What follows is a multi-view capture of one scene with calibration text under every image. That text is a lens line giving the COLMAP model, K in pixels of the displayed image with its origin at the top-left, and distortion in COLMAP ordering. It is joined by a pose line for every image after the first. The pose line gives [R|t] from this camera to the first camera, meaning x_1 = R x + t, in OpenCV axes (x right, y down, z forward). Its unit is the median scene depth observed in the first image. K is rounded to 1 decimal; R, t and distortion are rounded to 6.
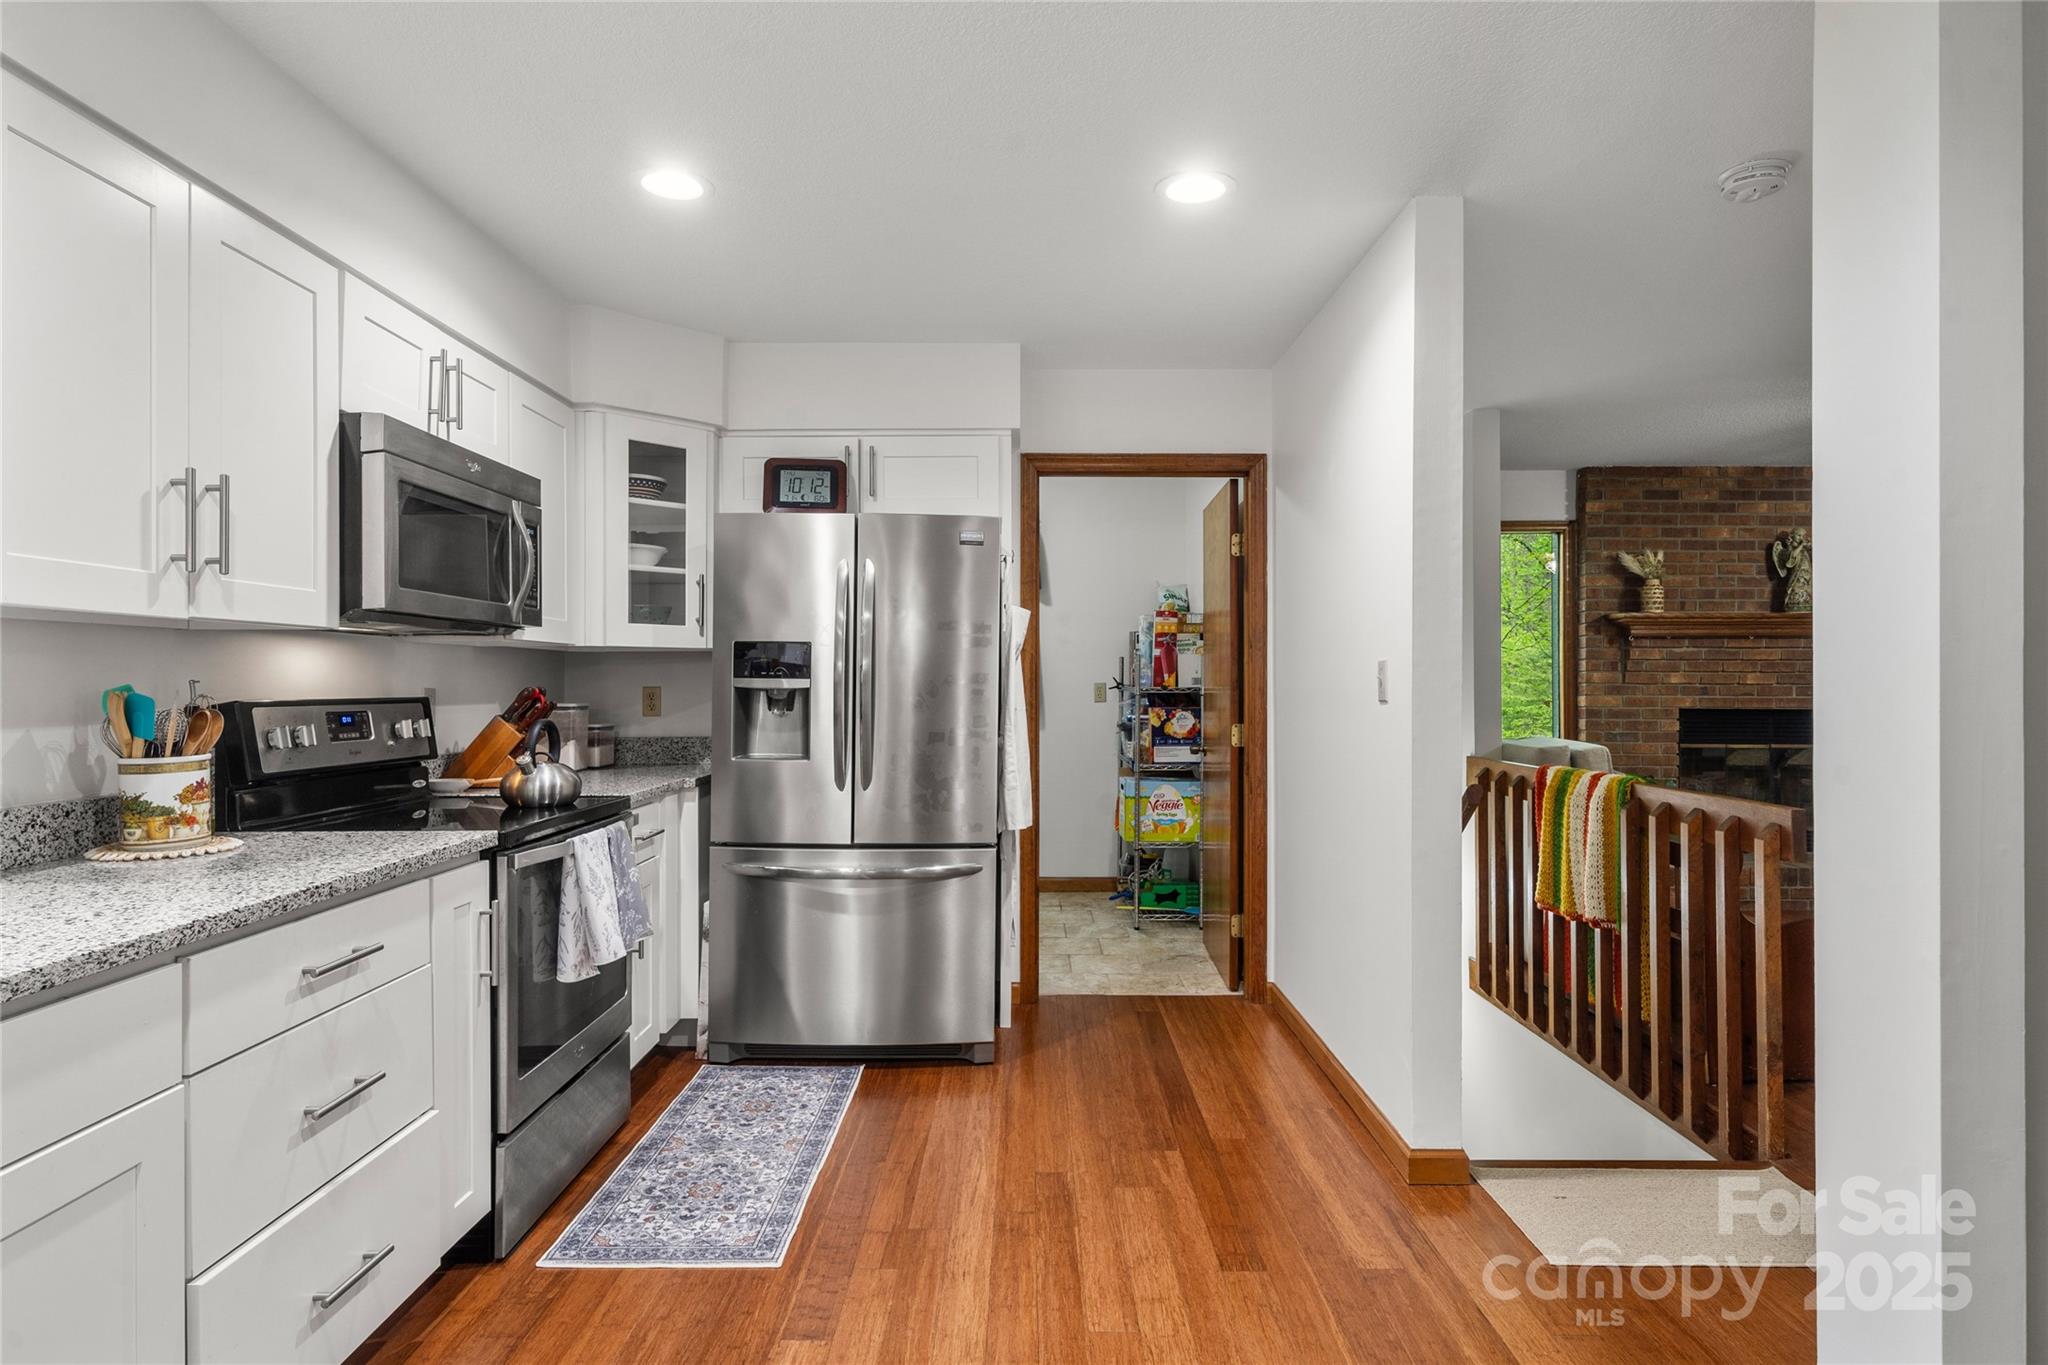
lens RADIAL K [[1095.8, 0, 1007.6], [0, 1095.8, 680.1], [0, 0, 1]] dist [-0.000801, -0.000629]
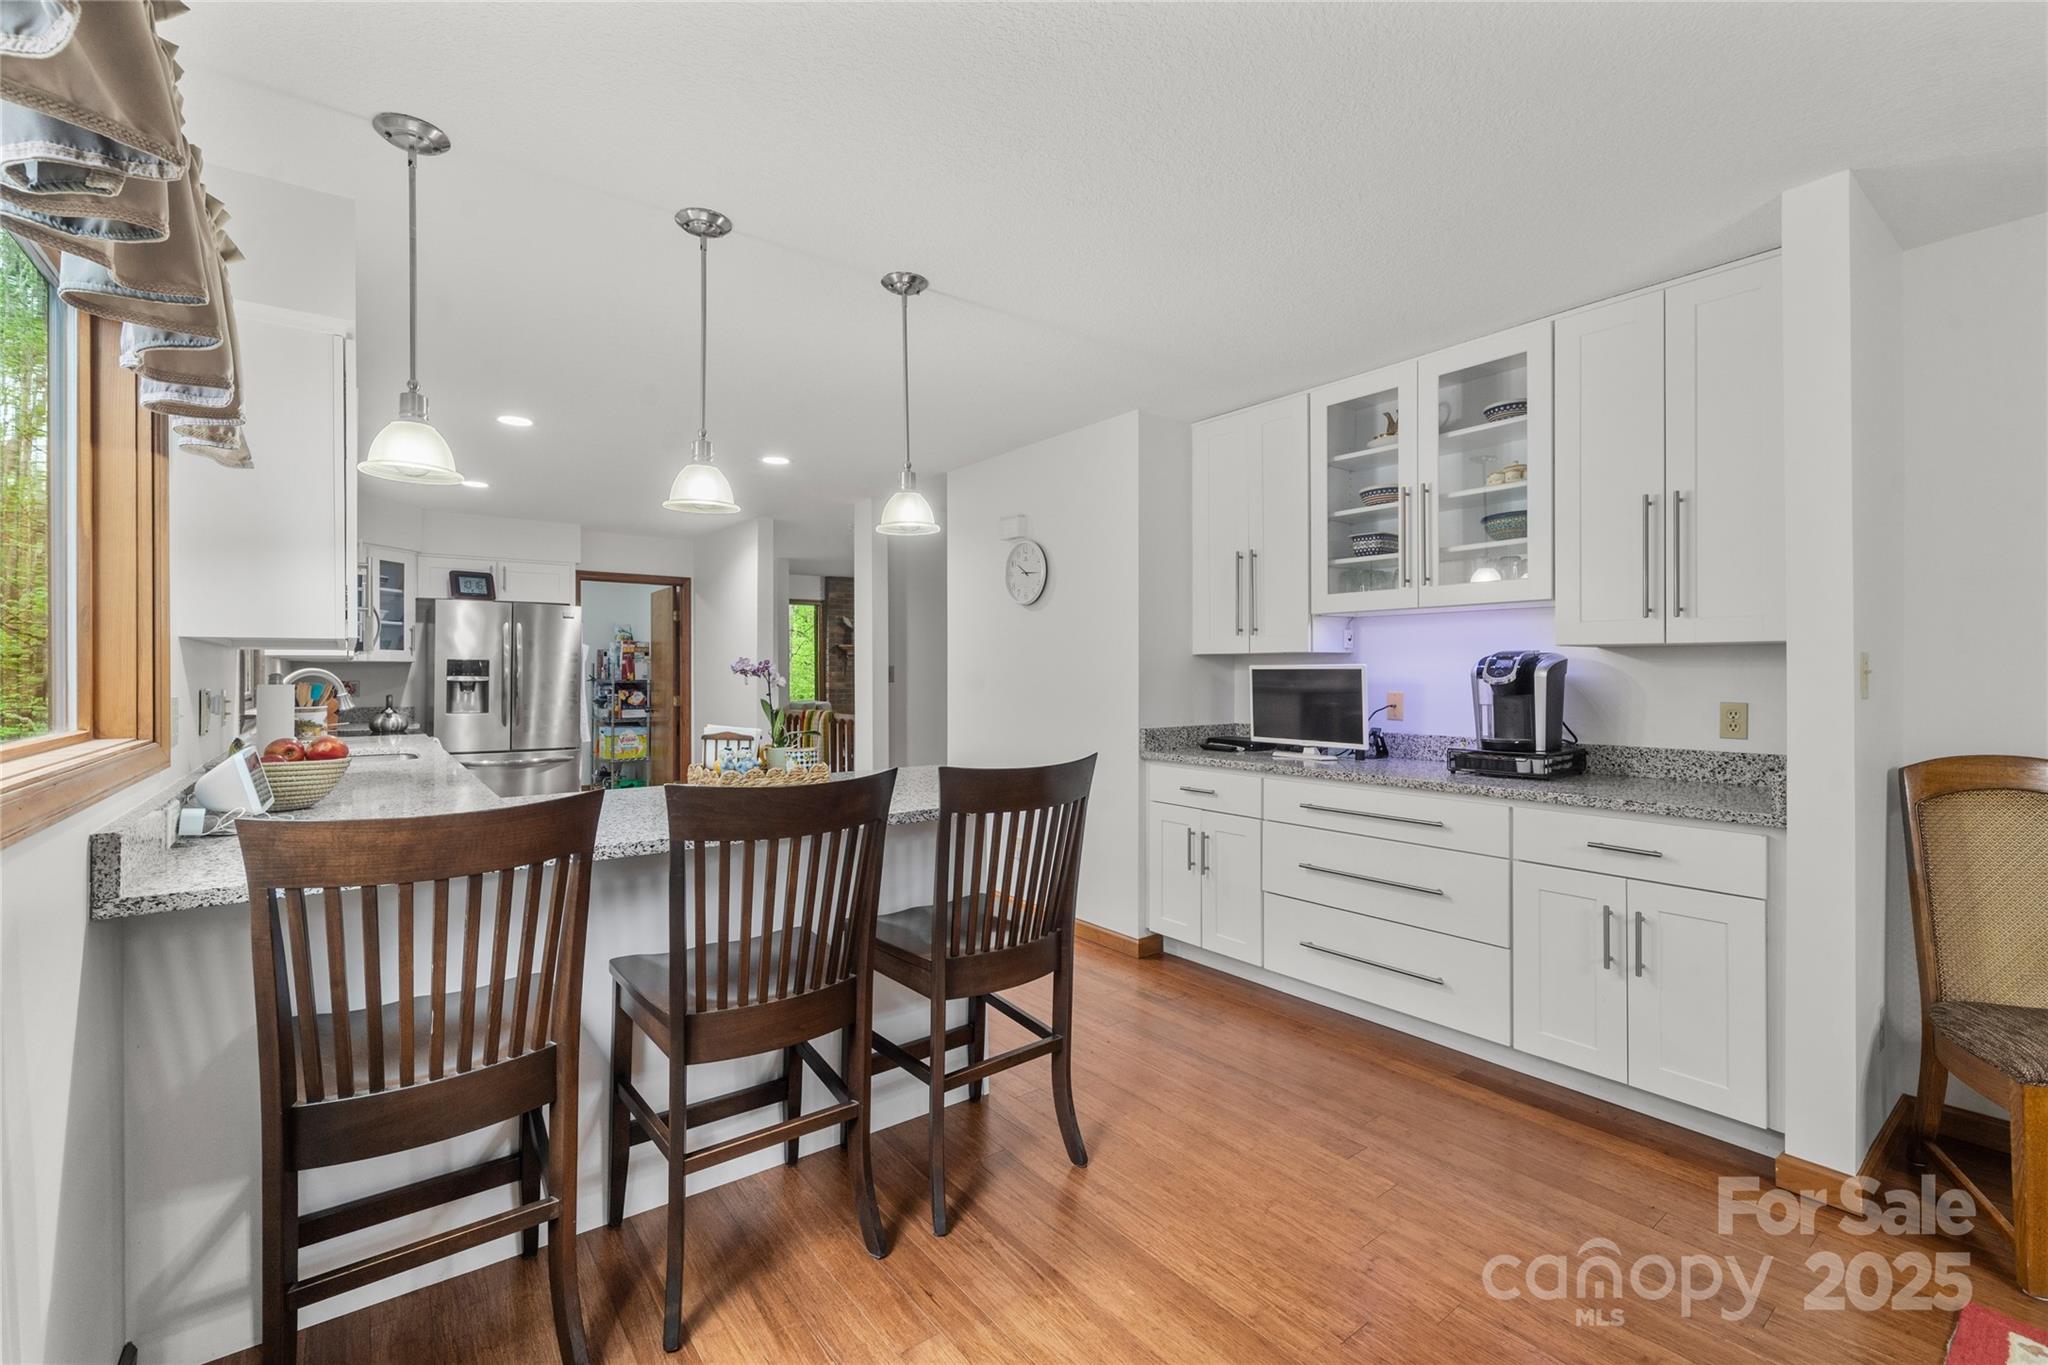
lens RADIAL K [[879.4, 0, 1027.1], [0, 879.4, 672.9], [0, 0, 1]] dist [0.000717, 0.000011]
pose [[0.782300, -0.001563, 0.622900, -0.420880], [0.002833, 0.999995, -0.001049, -0.003164], [-0.622896, 0.002585, 0.782301, -1.026309]]
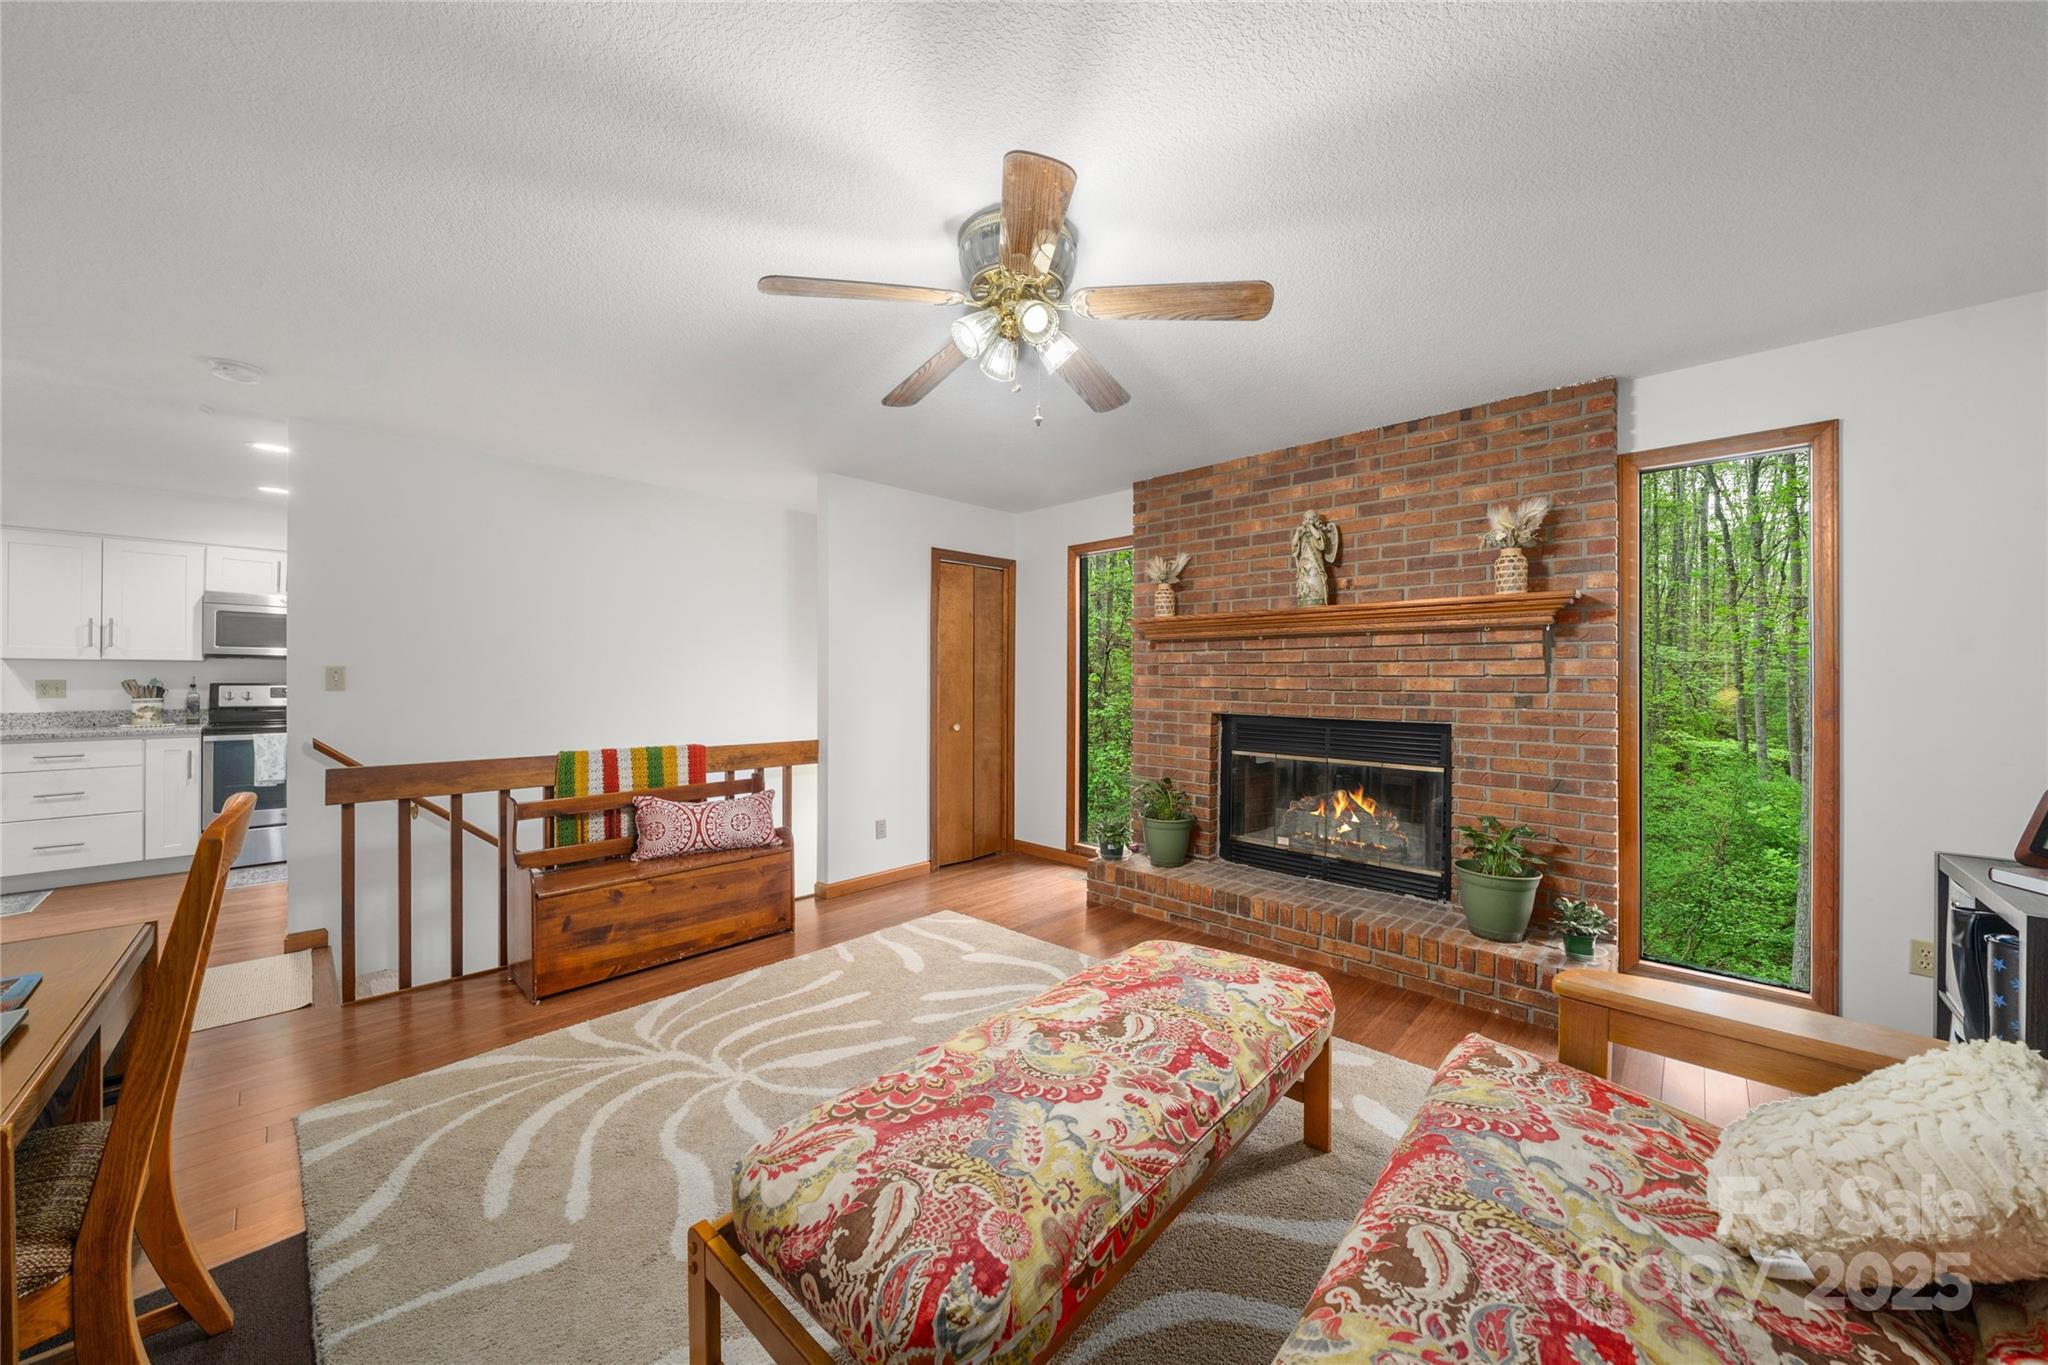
lens RADIAL K [[709.3, 0, 1013.4], [0, 709.3, 678.3], [0, 0, 1]] dist [-0.006684, 0.000099]
pose [[0.728248, 0.004153, -0.685301, 1.569973], [-0.006095, 0.999981, -0.000418, -0.006270], [0.685287, 0.004481, 0.728260, 0.718528]]
